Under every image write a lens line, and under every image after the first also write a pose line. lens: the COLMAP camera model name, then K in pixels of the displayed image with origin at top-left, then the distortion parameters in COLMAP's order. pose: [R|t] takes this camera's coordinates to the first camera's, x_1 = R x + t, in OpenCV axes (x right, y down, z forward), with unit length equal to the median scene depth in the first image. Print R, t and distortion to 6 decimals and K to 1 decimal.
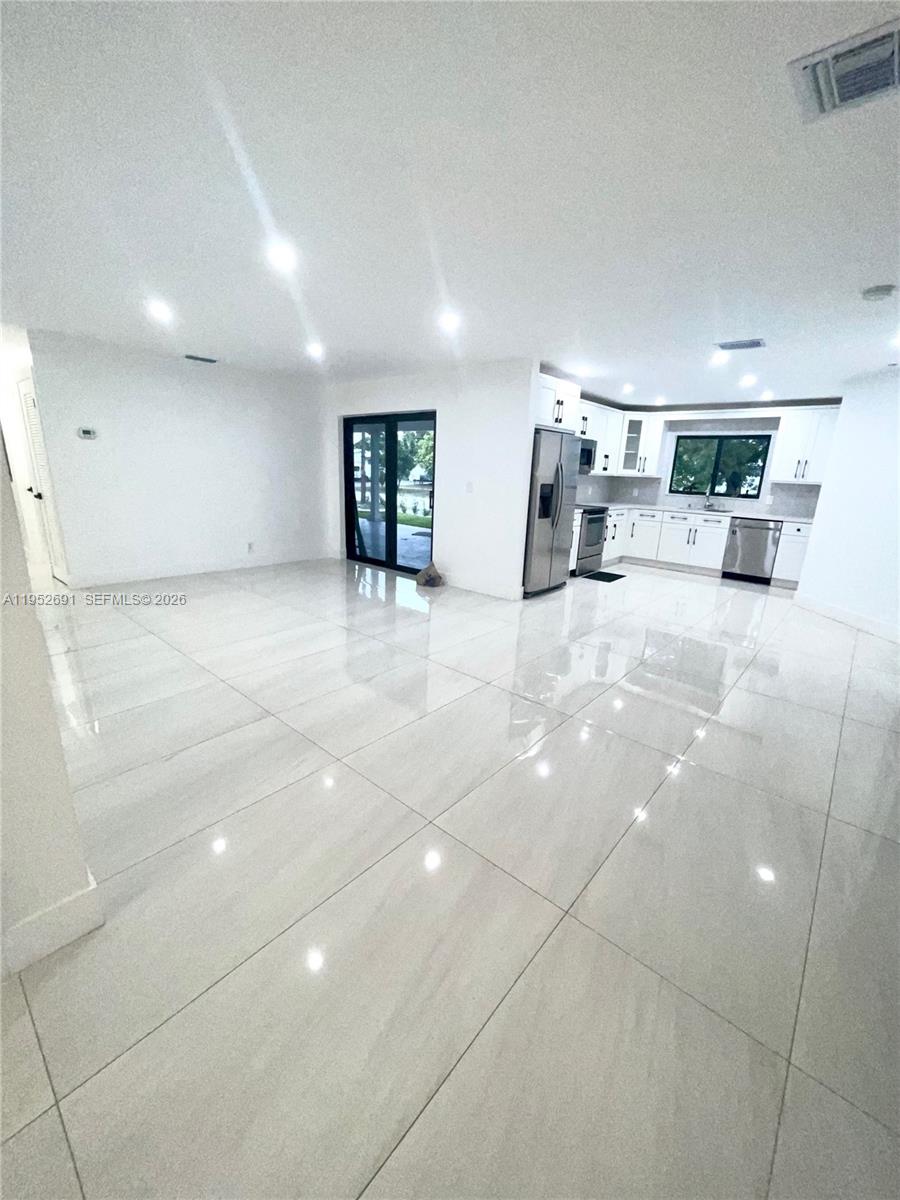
lens RADIAL K [[483.6, 0, 447.3], [0, 483.6, 599.7], [0, 0, 1]] dist [-0.003648, -0.000030]
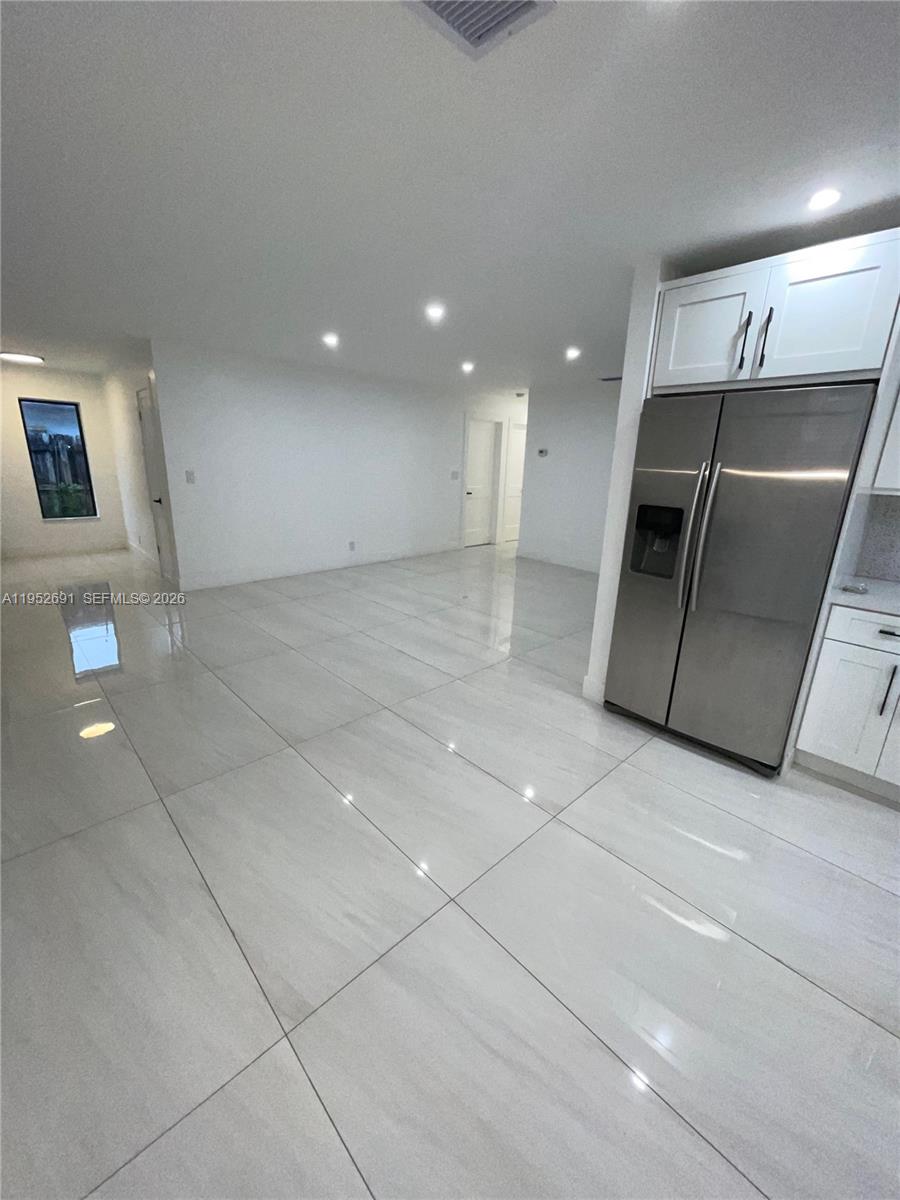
lens RADIAL K [[483.6, 0, 447.3], [0, 483.6, 599.7], [0, 0, 1]] dist [-0.003648, -0.000030]
pose [[-0.099372, 0.240170, -0.965631, 0.558885], [-0.291701, 0.920768, 0.259030, -0.169010], [0.951334, 0.307416, -0.021441, 0.651752]]
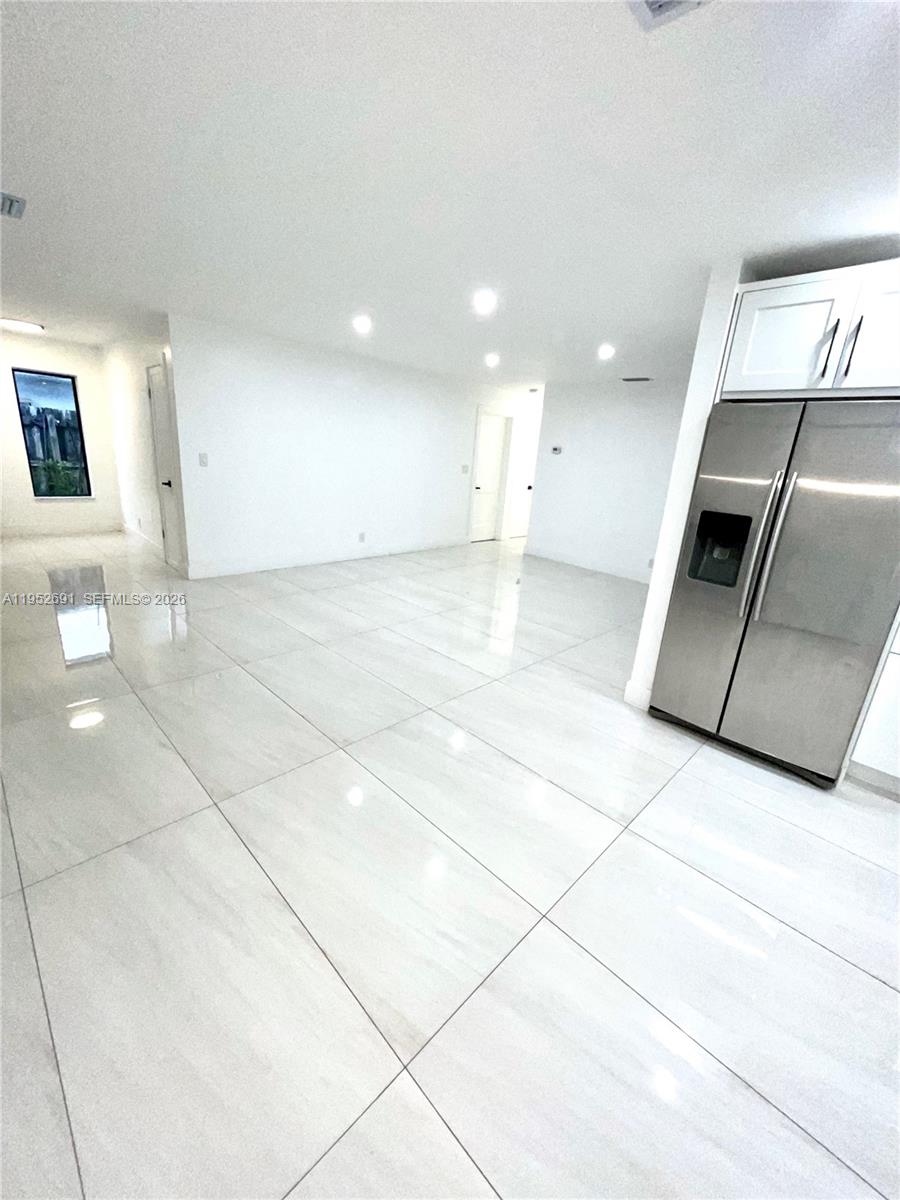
lens RADIAL K [[483.4, 0, 445.9], [0, 483.4, 600.0], [0, 0, 1]] dist [-0.000494, 0.000004]
pose [[-0.068316, 0.253378, -0.964952, 0.551113], [-0.330964, 0.906684, 0.261509, -0.152438], [0.941167, 0.337229, 0.021918, 0.590670]]
